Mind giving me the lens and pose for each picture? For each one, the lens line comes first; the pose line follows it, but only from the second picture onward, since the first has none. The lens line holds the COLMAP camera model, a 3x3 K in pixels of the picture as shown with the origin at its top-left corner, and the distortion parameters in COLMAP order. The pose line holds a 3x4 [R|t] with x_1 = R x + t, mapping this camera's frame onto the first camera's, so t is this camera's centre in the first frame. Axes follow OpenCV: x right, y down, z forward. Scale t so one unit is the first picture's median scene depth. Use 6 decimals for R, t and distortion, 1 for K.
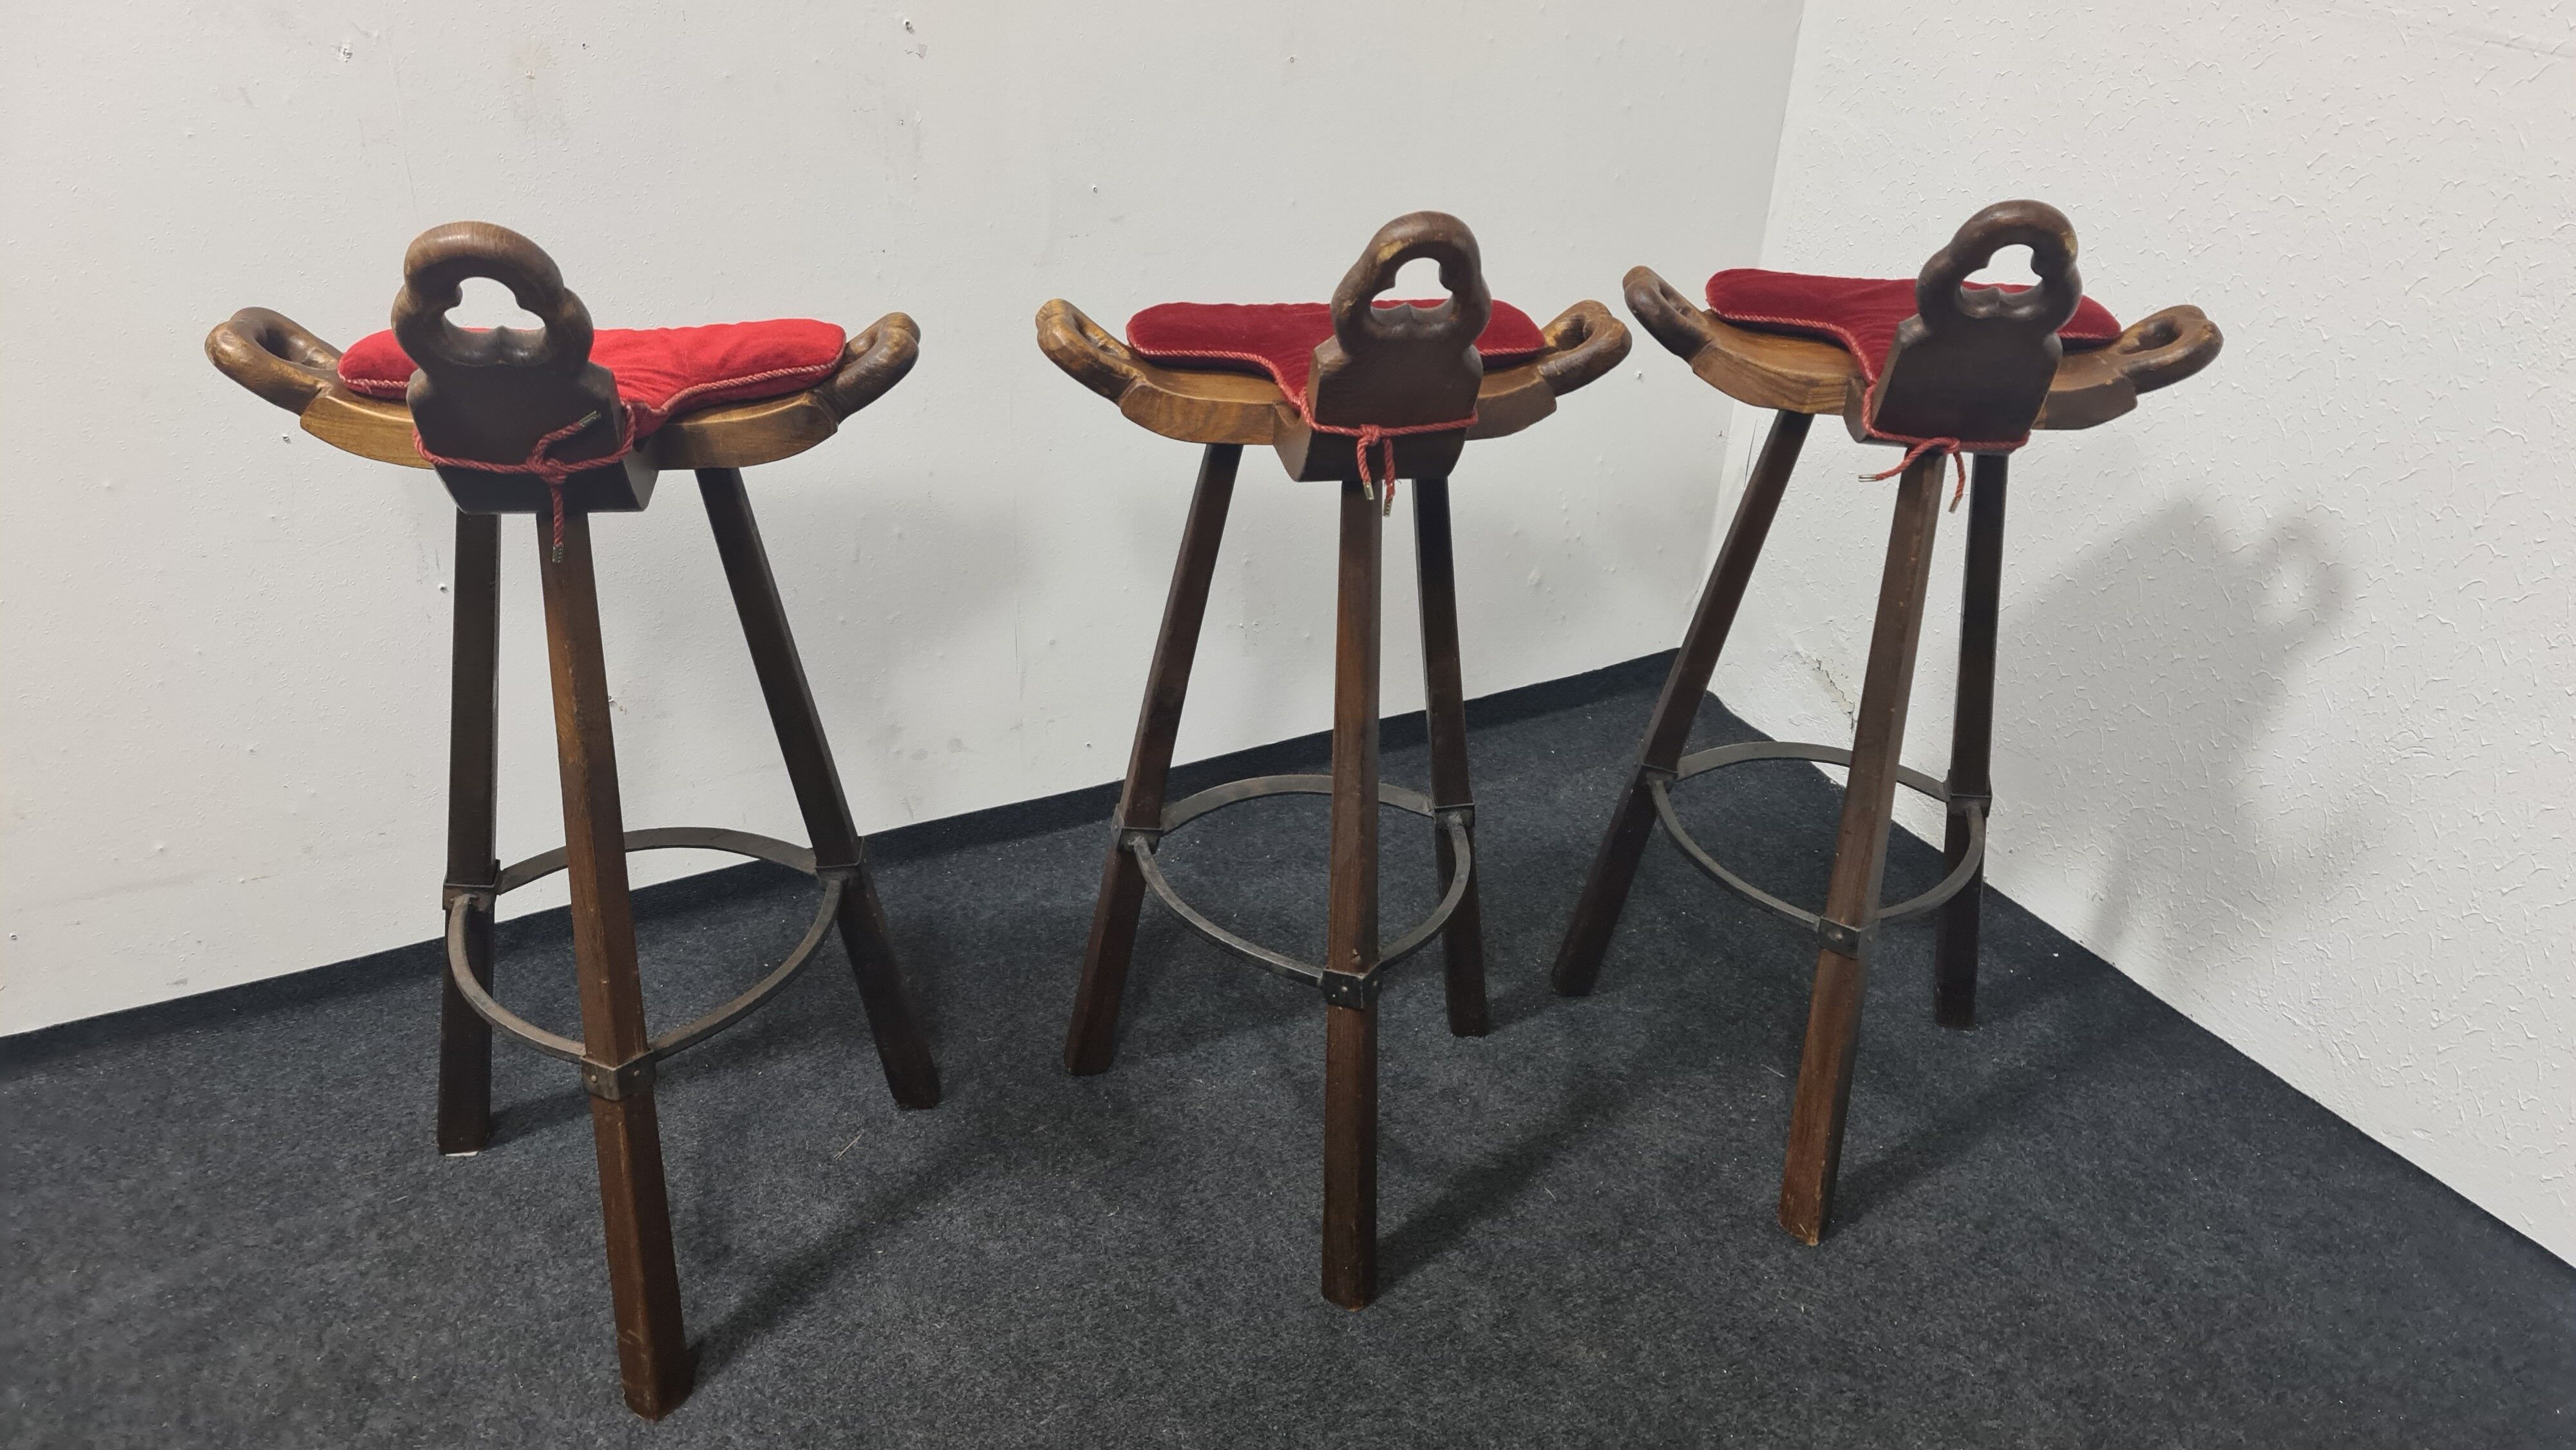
lens RADIAL K [[1905.8, 0, 1306.1], [0, 1905.8, 689.2], [0, 0, 1]] dist [0.077328, -0.062846]
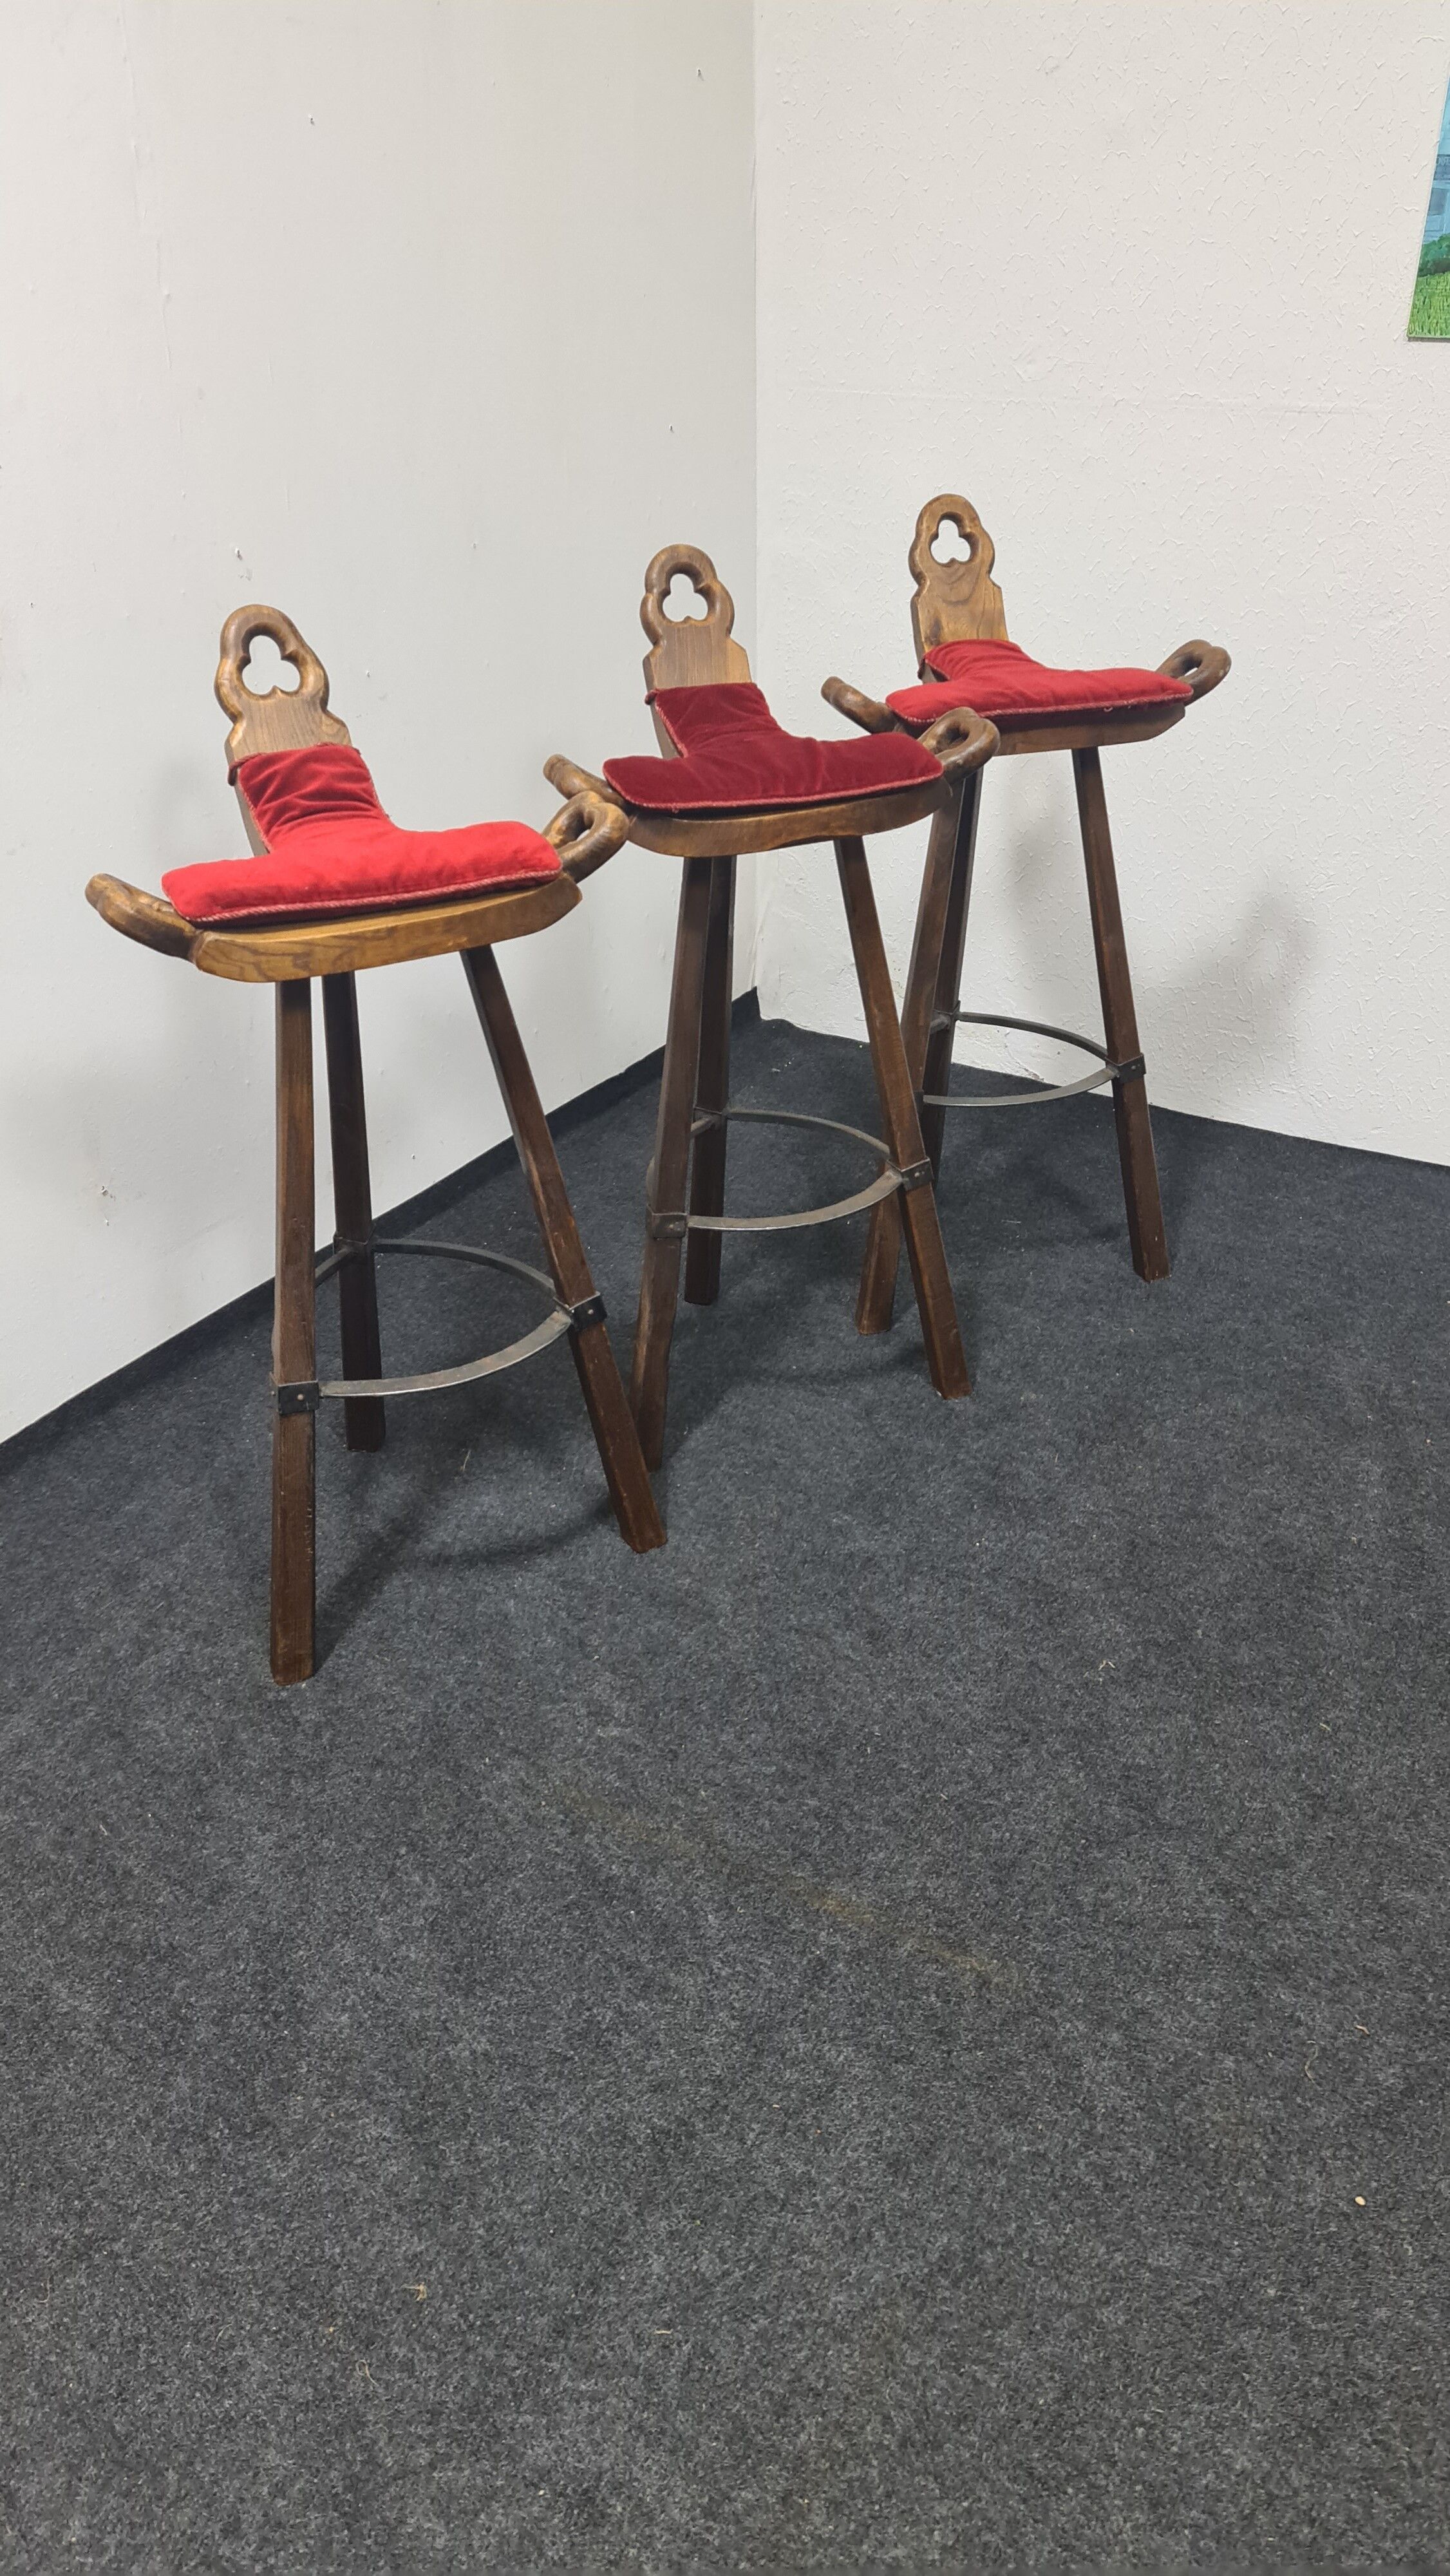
lens RADIAL K [[1905.8, 0, 737.0], [0, 1905.8, 1302.9], [0, 0, 1]] dist [0.077328, -0.062846]
pose [[0.871427, -0.295291, 0.391686, -0.579988], [0.275369, 0.955303, 0.107556, 0.058511], [-0.405940, 0.014131, 0.913791, -0.225630]]
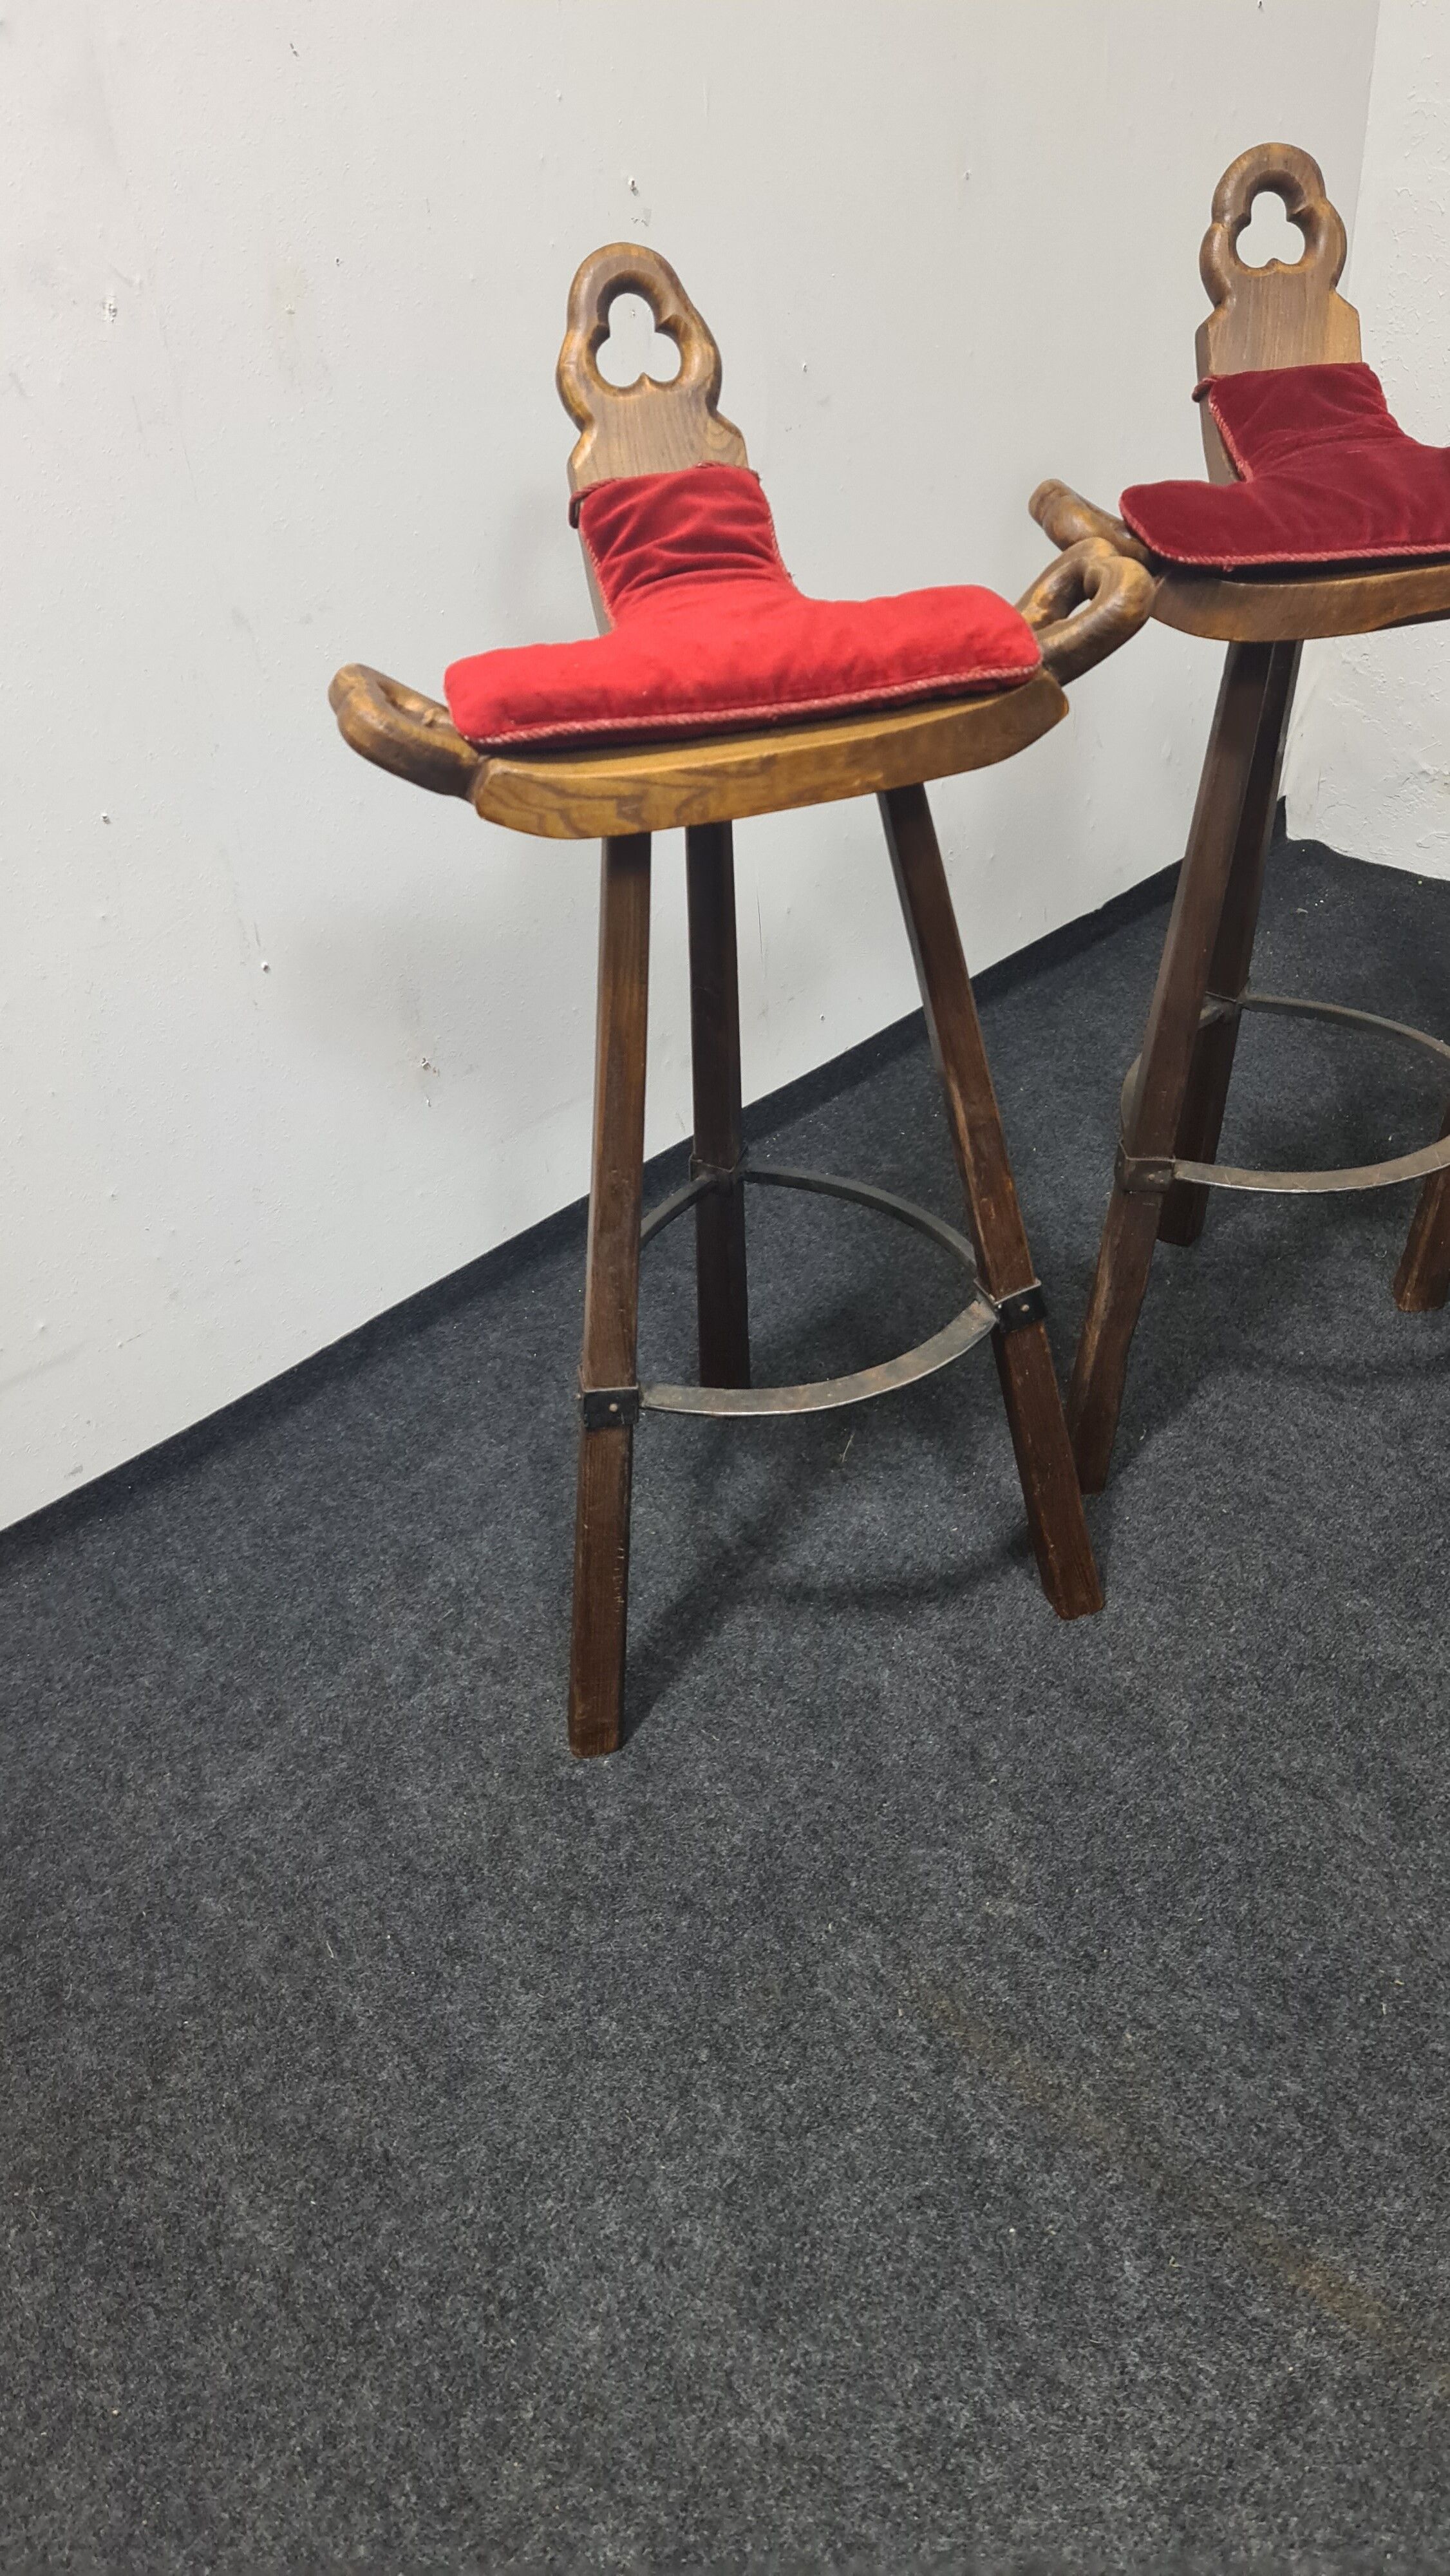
lens RADIAL K [[1905.8, 0, 738.8], [0, 1905.8, 1304.3], [0, 0, 1]] dist [0.077328, -0.062846]
pose [[0.955955, -0.252029, 0.150440, -0.445056], [0.226831, 0.959634, 0.166281, -0.001832], [-0.186275, -0.124833, 0.974535, 0.095934]]
